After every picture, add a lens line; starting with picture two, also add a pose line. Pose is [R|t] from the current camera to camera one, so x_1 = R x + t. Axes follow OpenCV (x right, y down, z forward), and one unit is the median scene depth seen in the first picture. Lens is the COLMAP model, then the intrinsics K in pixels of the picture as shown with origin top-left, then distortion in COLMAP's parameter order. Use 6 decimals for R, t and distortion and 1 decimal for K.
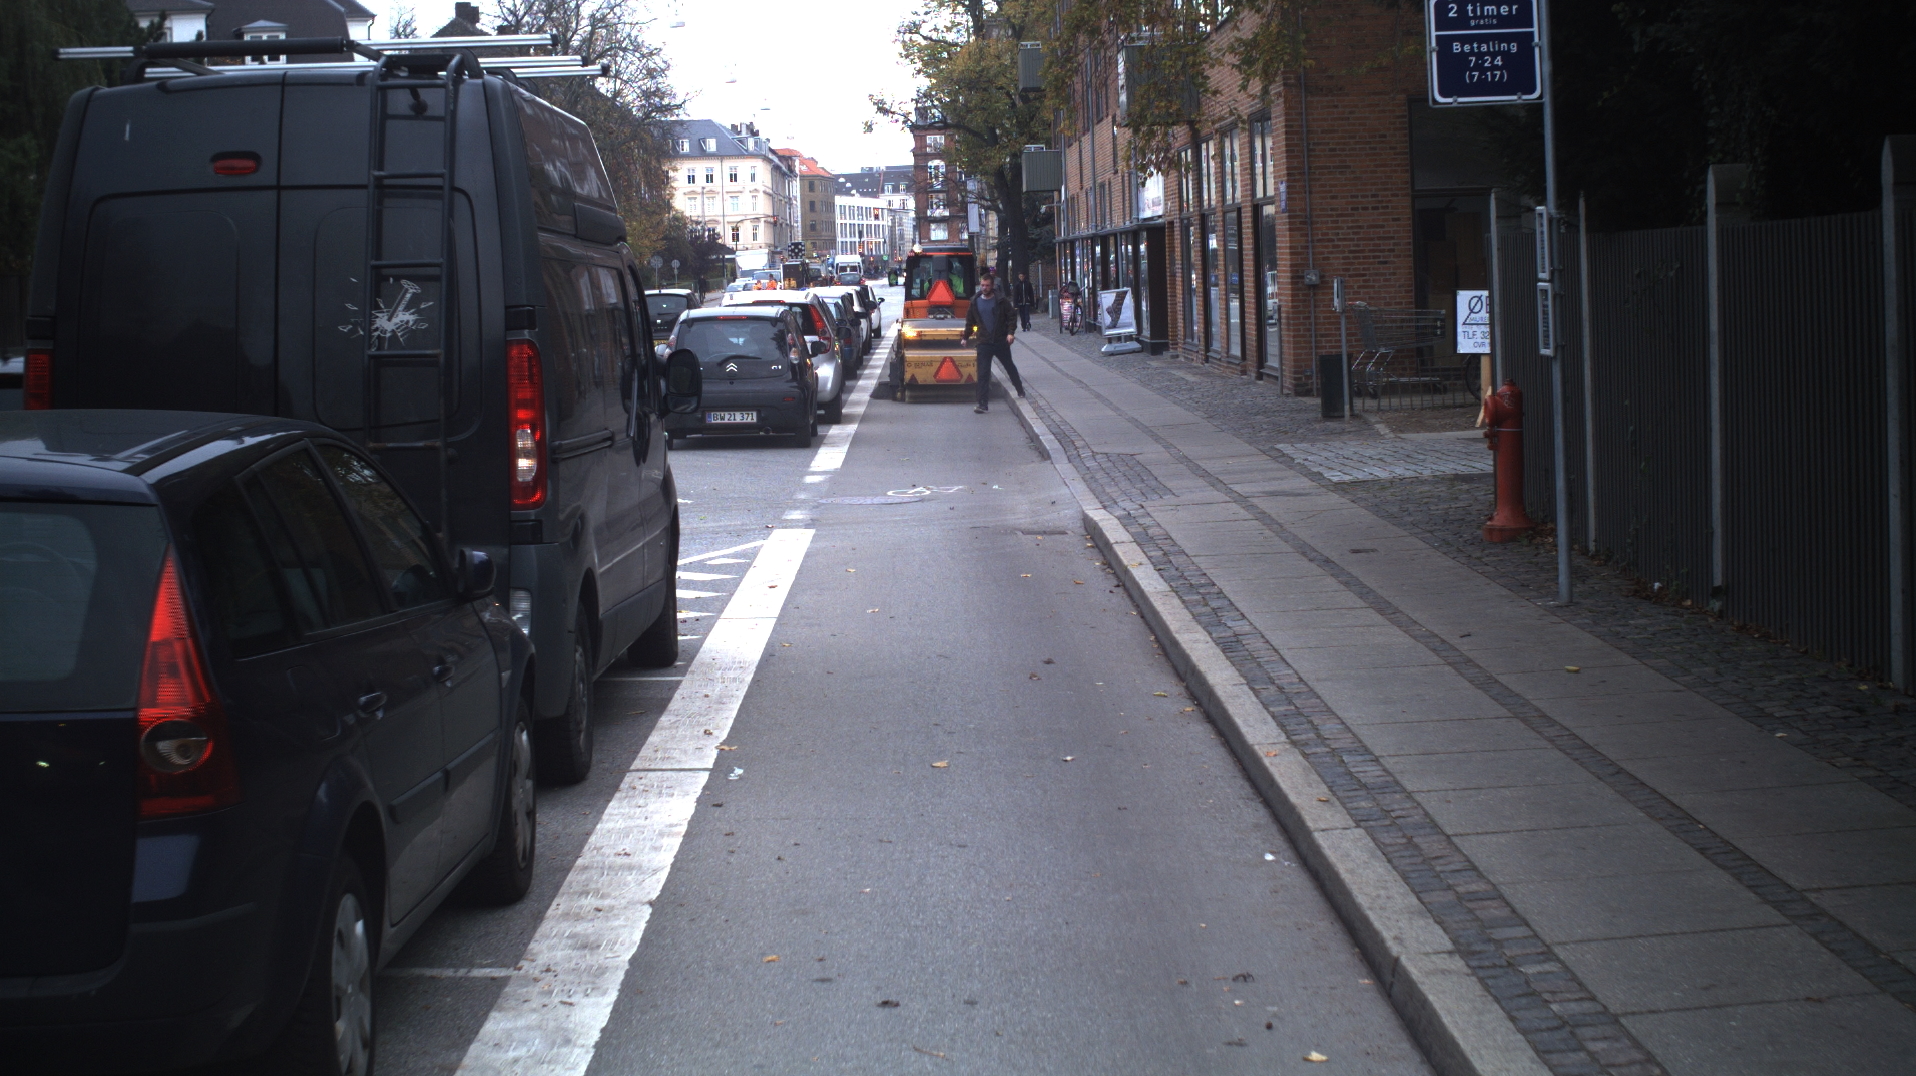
lens RADIAL K [[3907.2, 0, 958.0], [0, 3907.2, 538.0], [0, 0, 1]] dist [-0.274804, 0.403397]
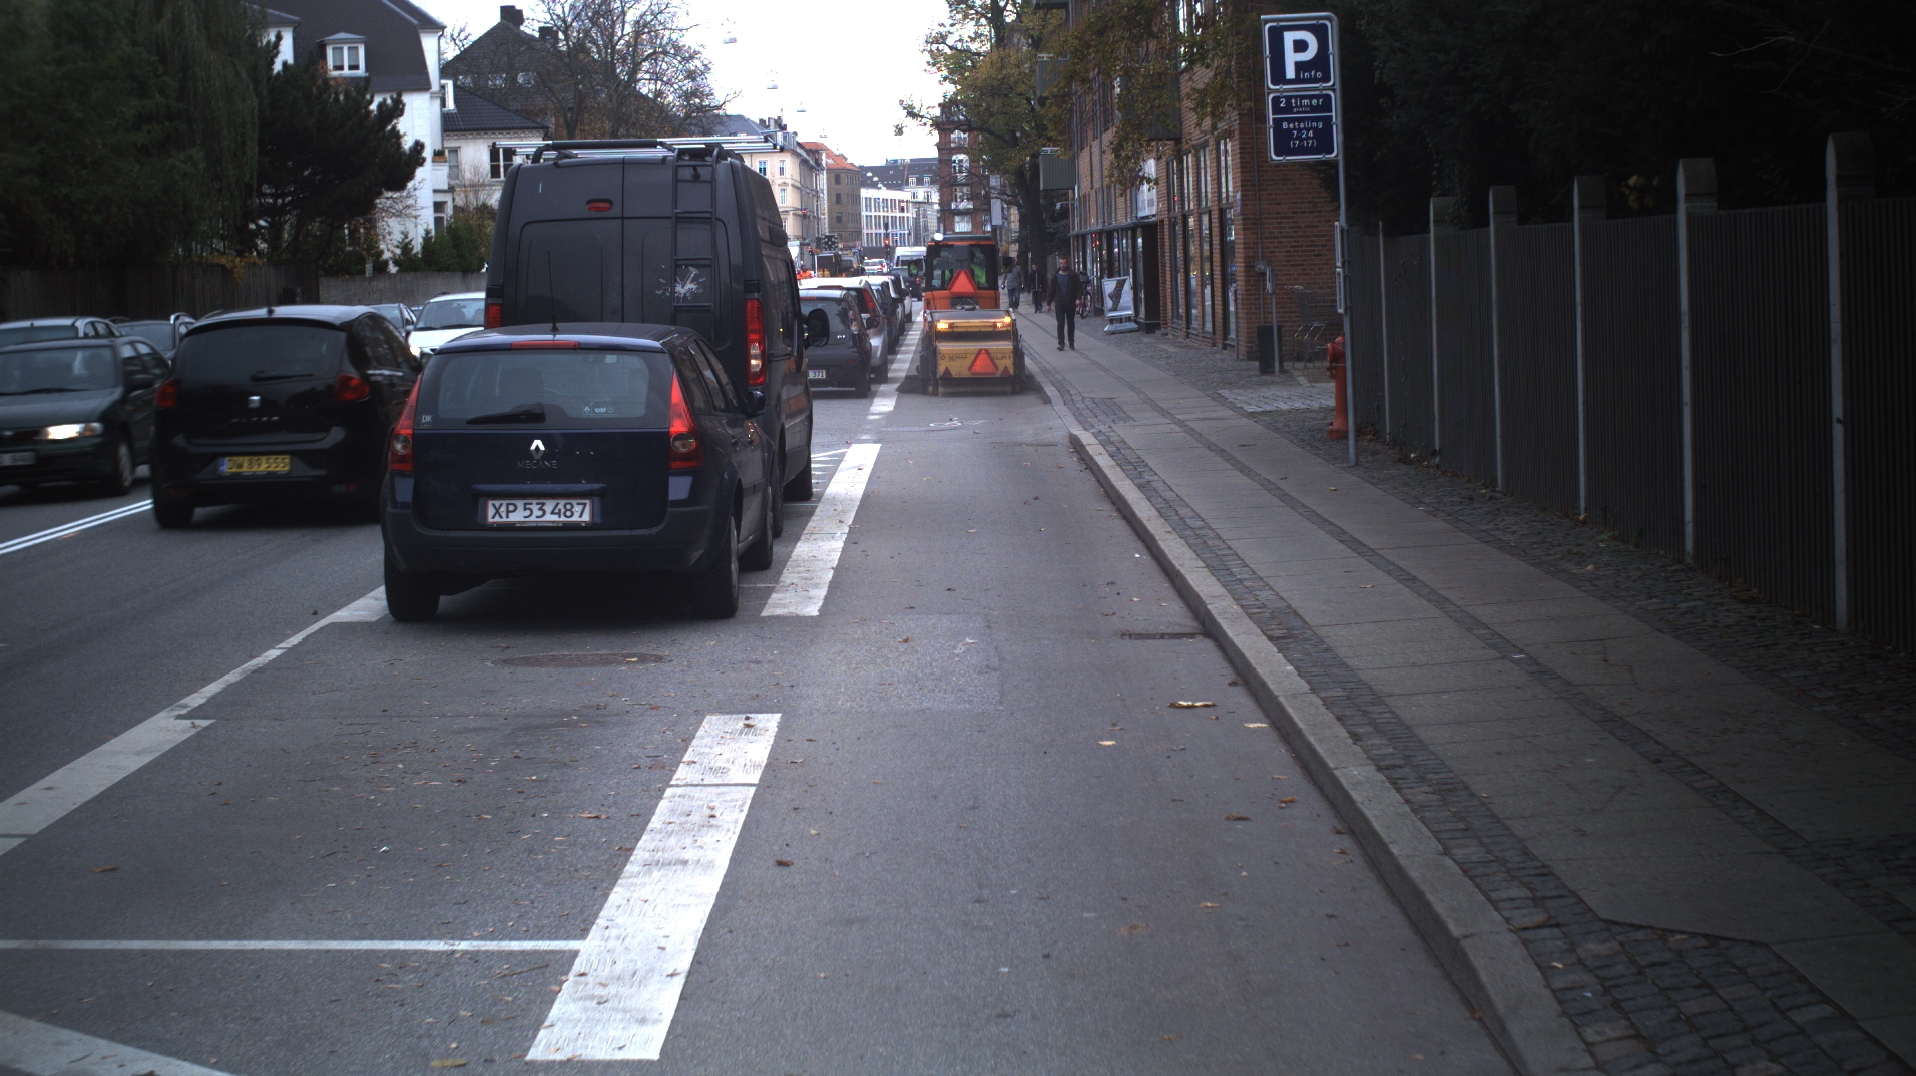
lens RADIAL K [[3907.2, 0, 958.0], [0, 3907.2, 538.0], [0, 0, 1]] dist [-0.274804, 0.403397]
pose [[0.999981, -0.000675, -0.006058, 0.000027], [0.000689, 0.999997, 0.002283, 0.009008], [0.006056, -0.002288, 0.999979, -0.131748]]
